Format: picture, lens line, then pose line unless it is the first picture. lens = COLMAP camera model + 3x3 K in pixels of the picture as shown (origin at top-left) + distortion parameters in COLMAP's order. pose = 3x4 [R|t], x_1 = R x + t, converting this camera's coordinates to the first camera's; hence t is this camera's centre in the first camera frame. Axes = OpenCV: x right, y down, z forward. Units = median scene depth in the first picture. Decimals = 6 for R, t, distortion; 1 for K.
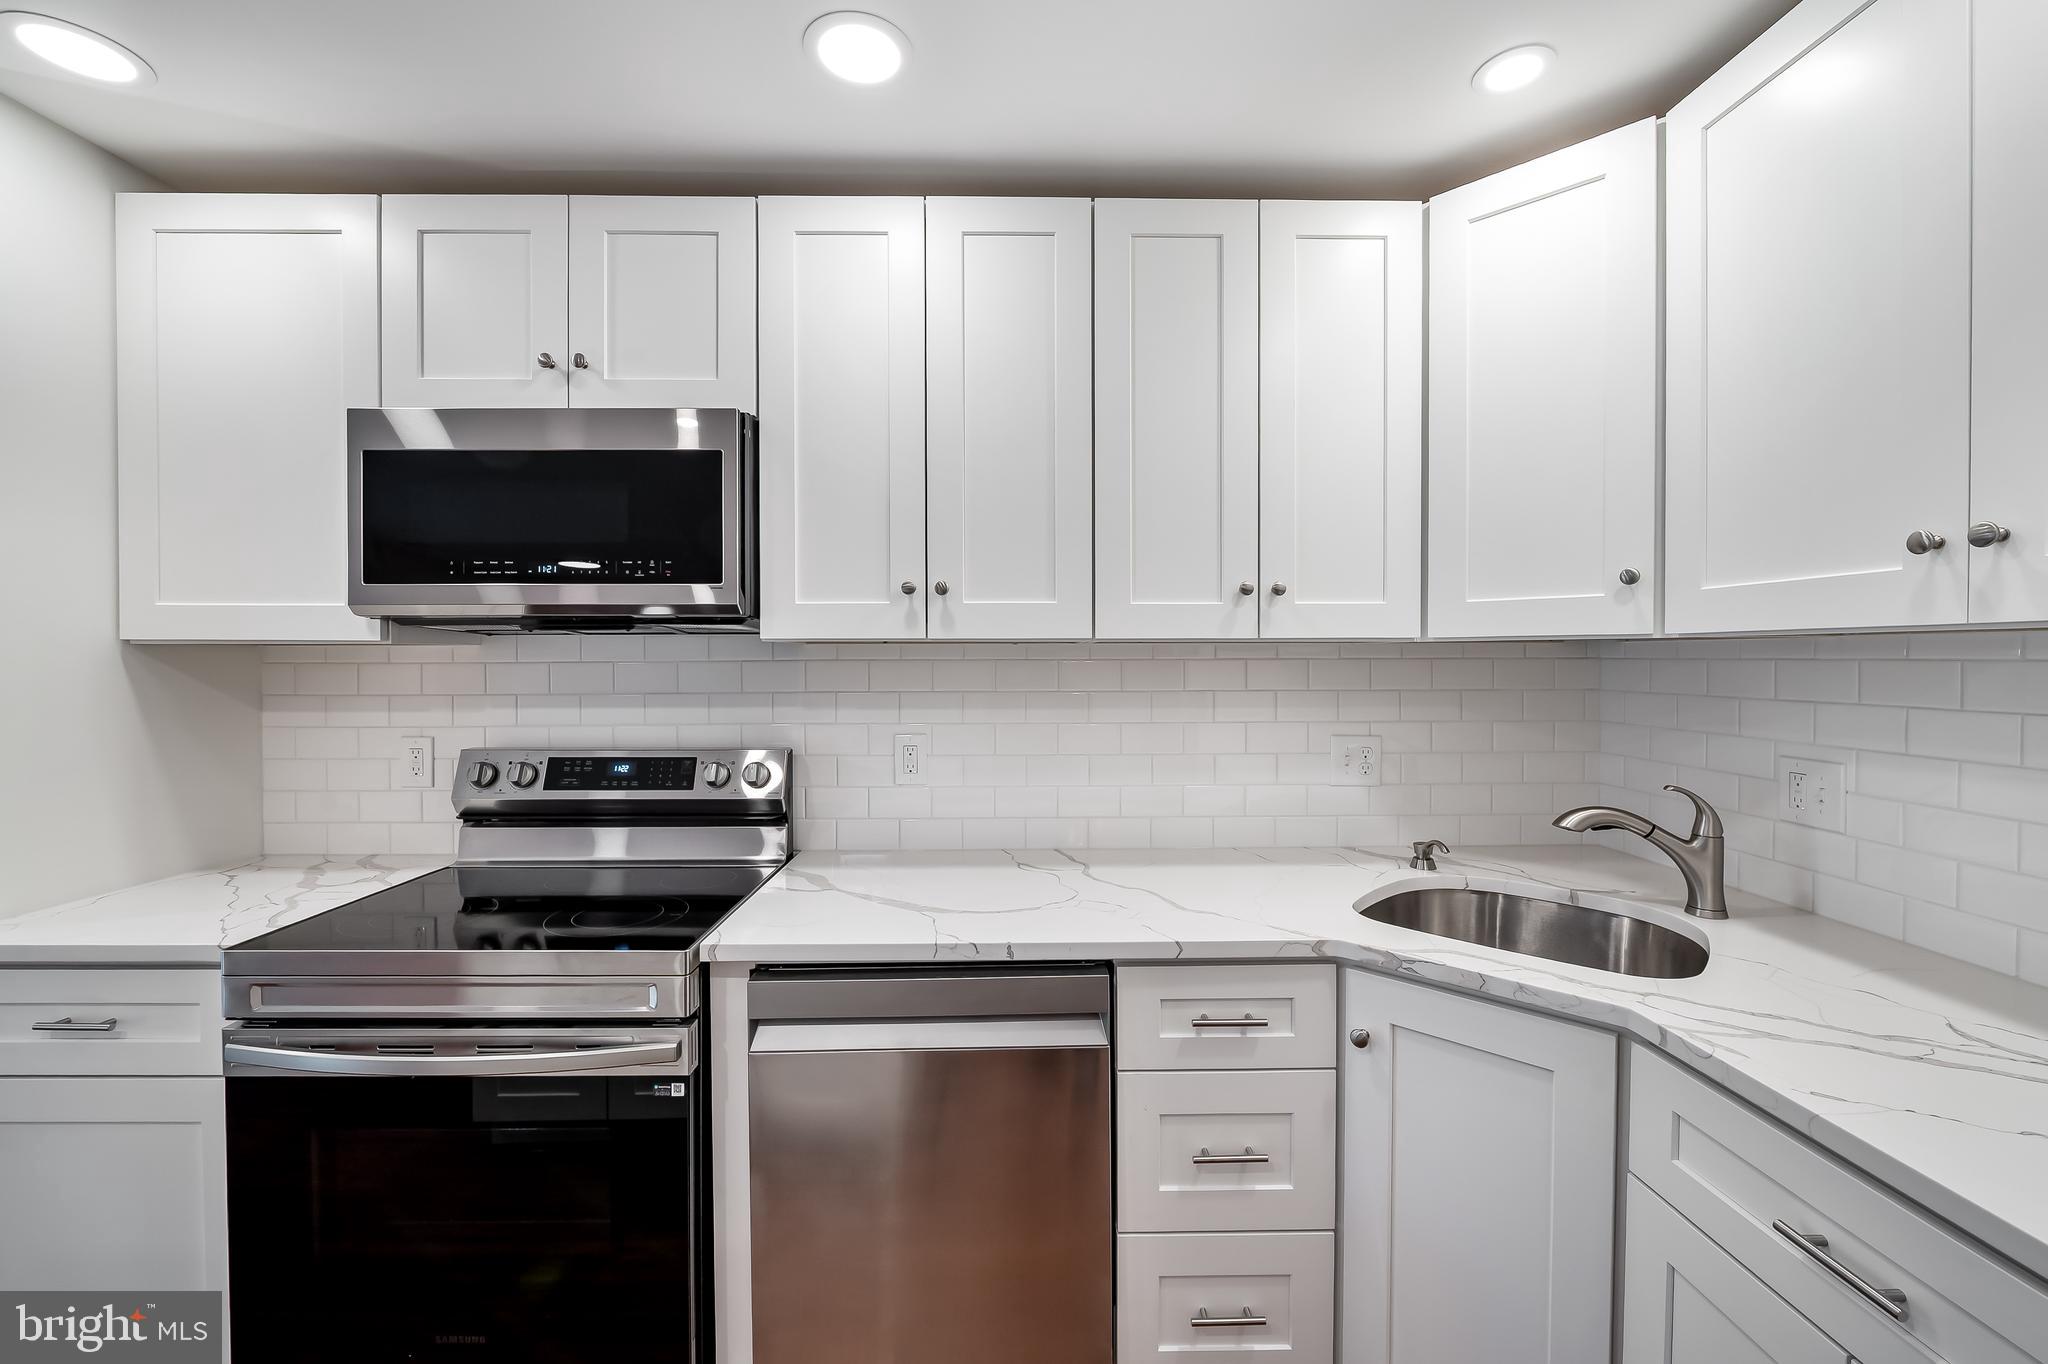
lens RADIAL K [[819.6, 0, 1026.3], [0, 819.6, 671.1], [0, 0, 1]] dist [-0.006443, -0.000067]
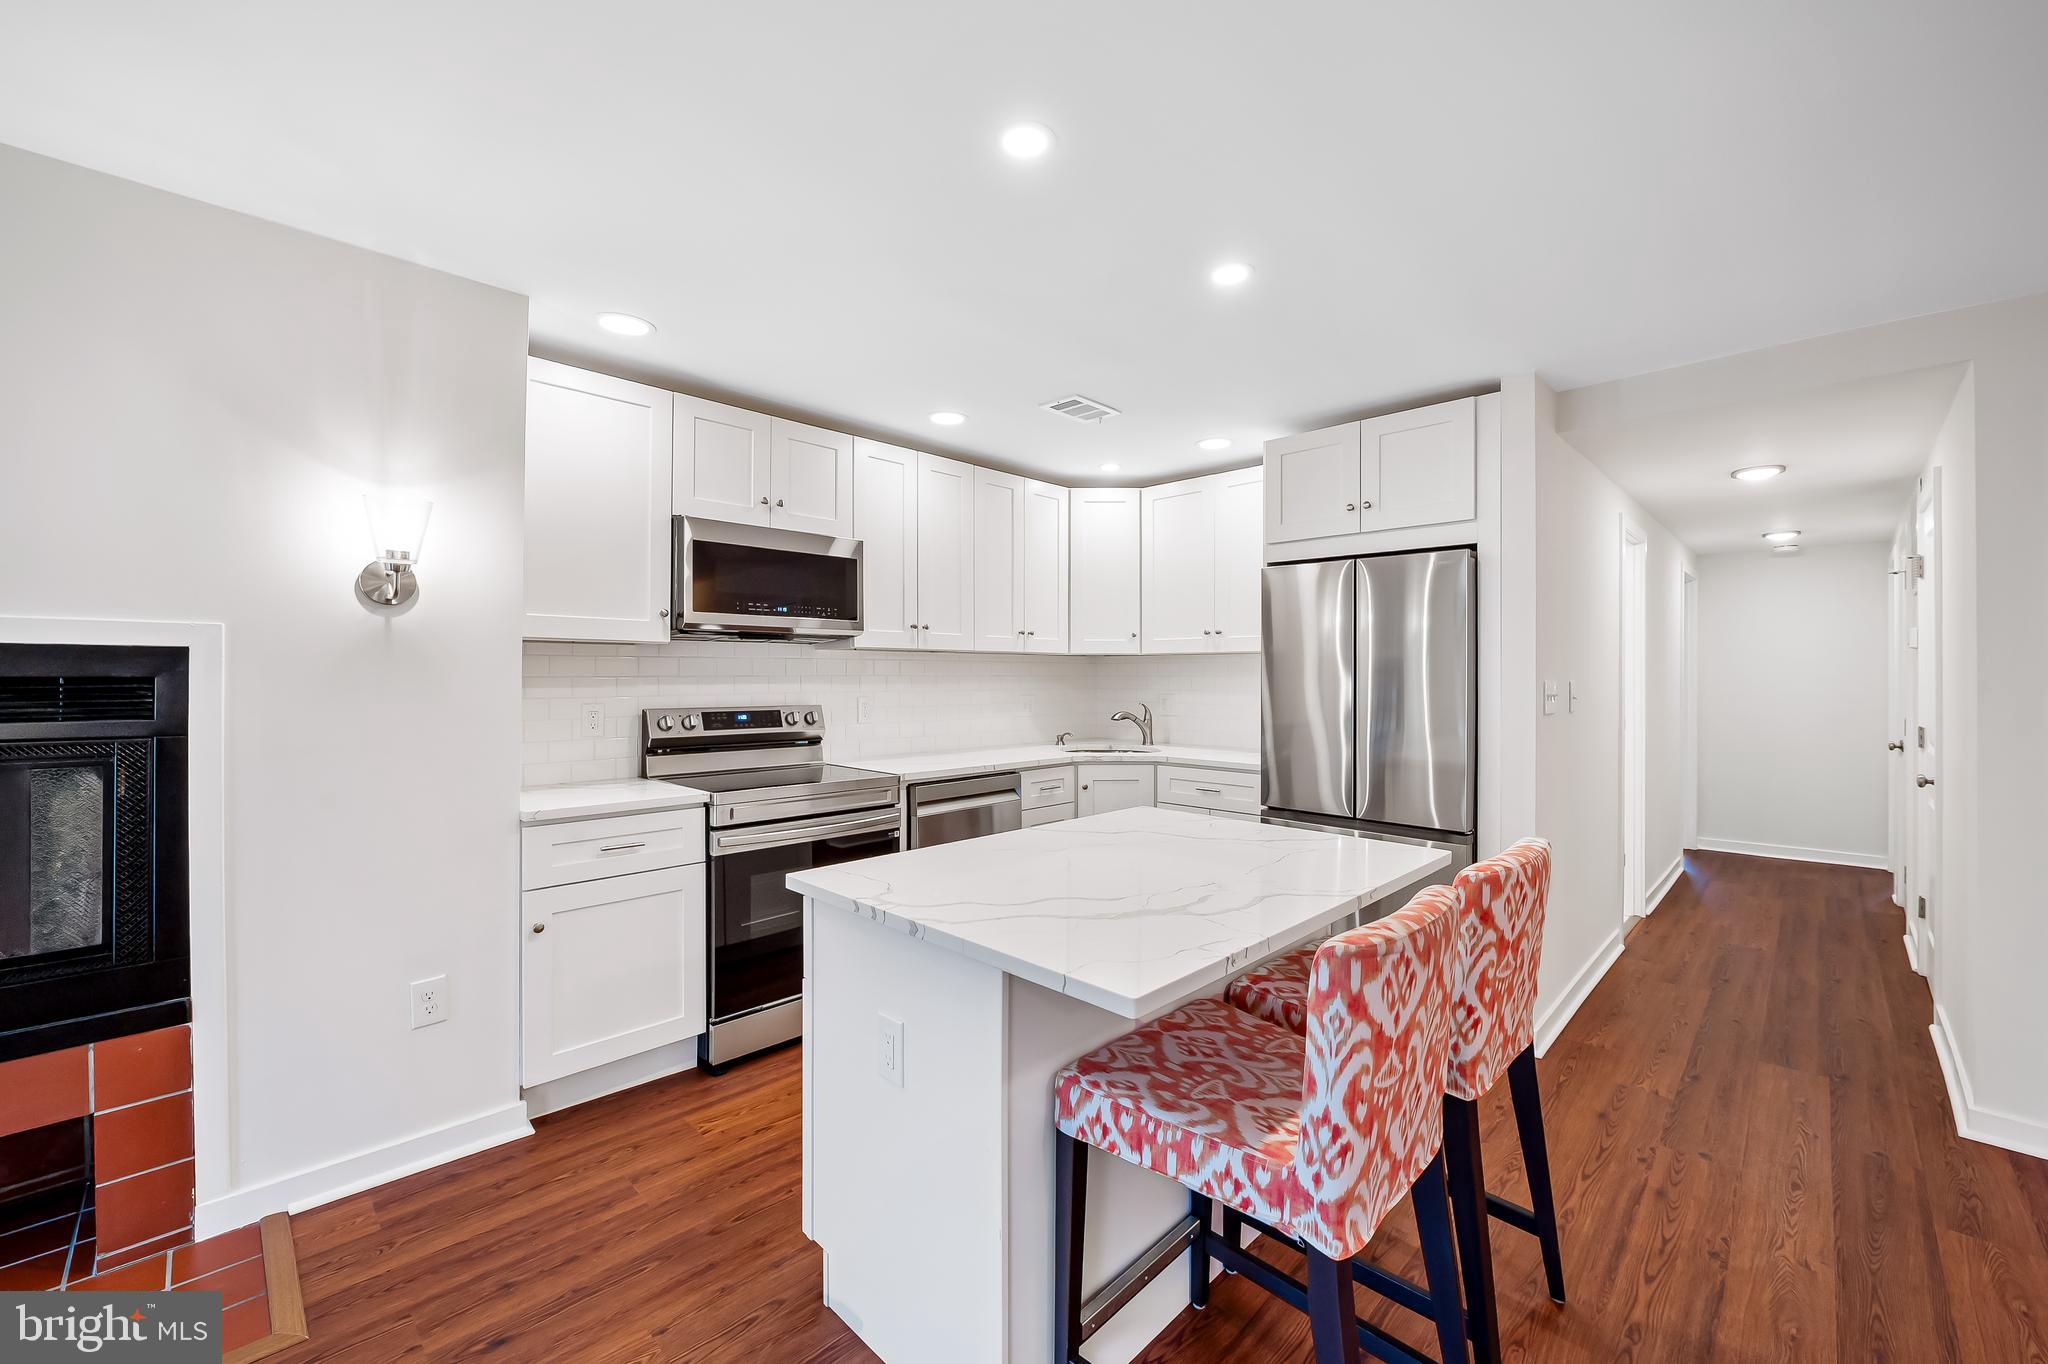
lens RADIAL K [[819.6, 0, 1026.3], [0, 819.6, 671.1], [0, 0, 1]] dist [-0.006443, -0.000067]
pose [[0.717282, 0.006390, 0.696754, -1.457663], [0.007026, 0.999841, -0.016402, 0.059290], [-0.696748, 0.016661, 0.717123, -0.798087]]
